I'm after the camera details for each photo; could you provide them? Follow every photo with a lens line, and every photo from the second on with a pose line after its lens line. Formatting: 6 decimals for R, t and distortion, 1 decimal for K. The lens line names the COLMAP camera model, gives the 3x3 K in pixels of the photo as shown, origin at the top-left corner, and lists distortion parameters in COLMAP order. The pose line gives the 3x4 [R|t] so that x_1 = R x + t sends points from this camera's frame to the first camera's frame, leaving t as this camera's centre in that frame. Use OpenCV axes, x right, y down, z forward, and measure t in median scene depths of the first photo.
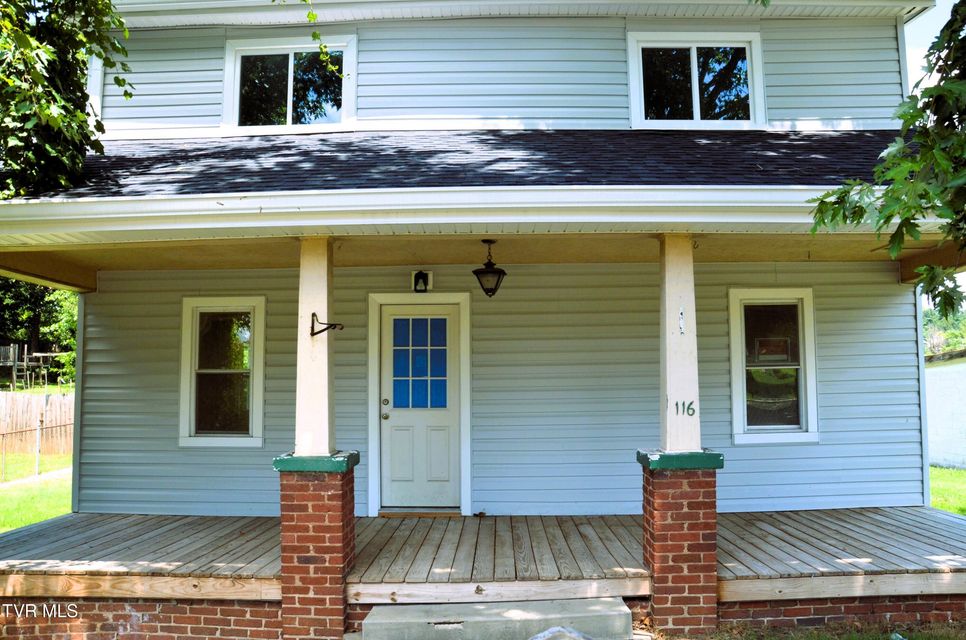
lens RADIAL K [[753.0, 0, 486.3], [0, 753.0, 318.6], [0, 0, 1]] dist [-0.148177, 0.094170]
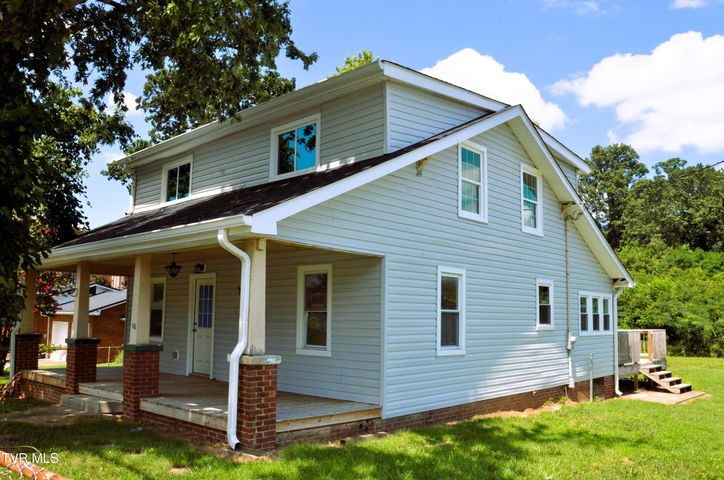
lens RADIAL K [[588.6, 0, 363.3], [0, 588.6, 241.0], [0, 0, 1]] dist [-0.099355, -0.001785]
pose [[0.748252, -0.067652, -0.659956, 1.604949], [0.040104, 0.997580, -0.056792, -0.015890], [0.662201, 0.016028, 0.749155, 0.057391]]
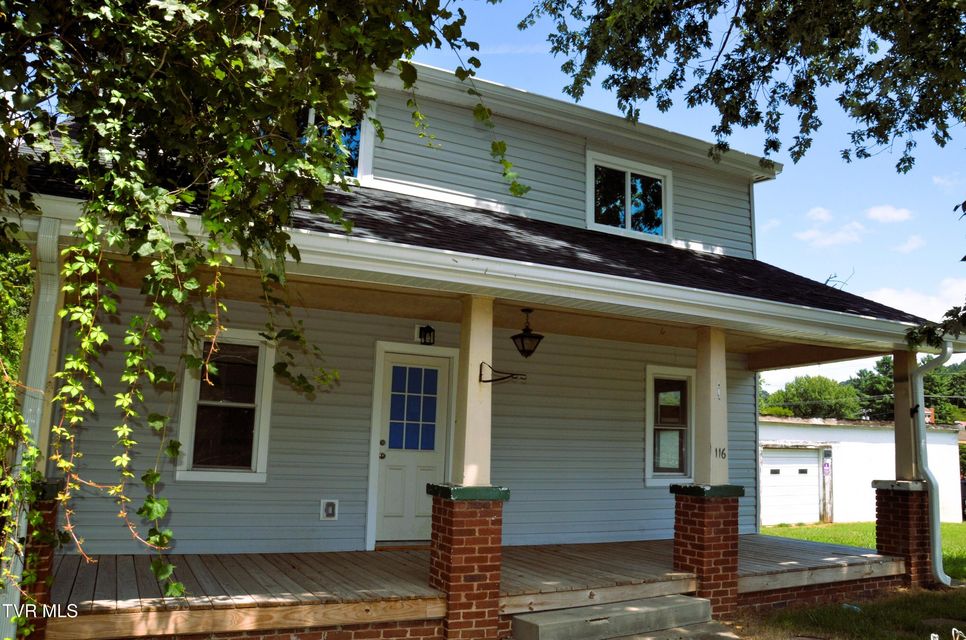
lens RADIAL K [[753.0, 0, 489.8], [0, 753.0, 315.8], [0, 0, 1]] dist [-0.148177, 0.094170]
pose [[0.886397, 0.114505, 0.448541, -0.587514], [-0.080009, 0.992239, -0.095190, 0.024209], [-0.455959, 0.048489, 0.888679, -0.036458]]
